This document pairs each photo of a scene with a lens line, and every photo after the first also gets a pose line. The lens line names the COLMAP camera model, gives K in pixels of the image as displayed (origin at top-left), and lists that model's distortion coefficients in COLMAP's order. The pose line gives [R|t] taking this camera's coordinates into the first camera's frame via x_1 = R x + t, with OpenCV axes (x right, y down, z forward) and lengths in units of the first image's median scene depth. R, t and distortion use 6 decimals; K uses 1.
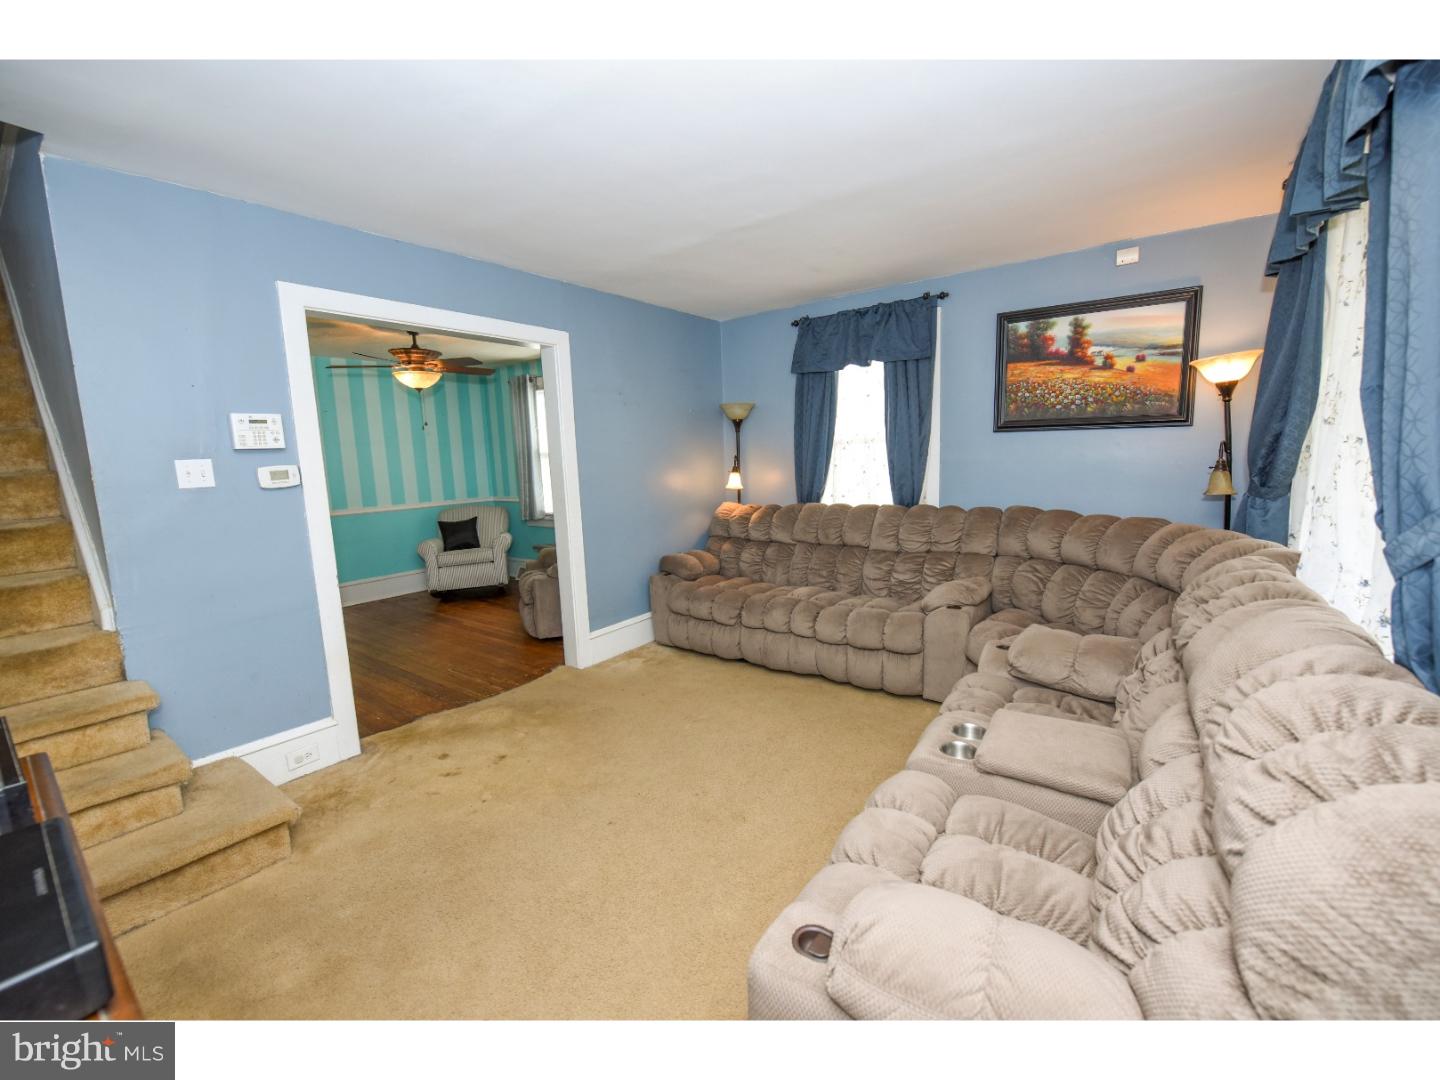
lens RADIAL K [[582.5, 0, 731.9], [0, 582.5, 547.0], [0, 0, 1]] dist [-0.021891, -0.000862]
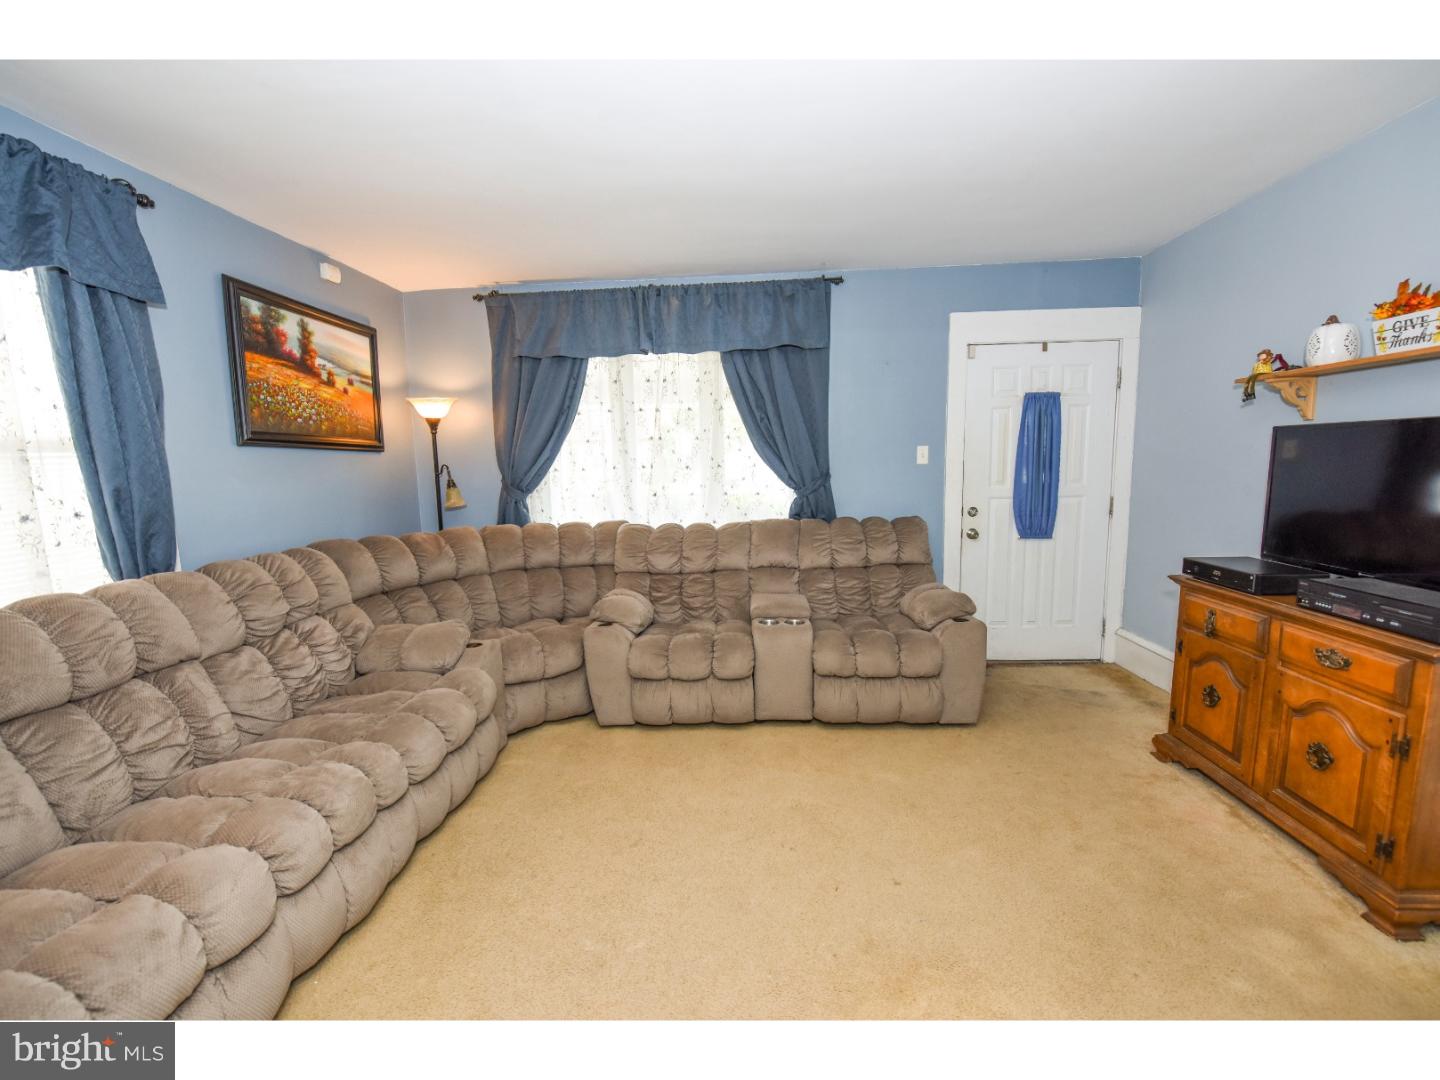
lens RADIAL K [[582.5, 0, 731.9], [0, 582.5, 547.0], [0, 0, 1]] dist [-0.021891, -0.000862]
pose [[-0.543918, -0.079057, 0.835406, -0.491747], [0.162631, 0.966745, 0.197372, -0.133265], [-0.823228, 0.243218, -0.512973, 0.990385]]
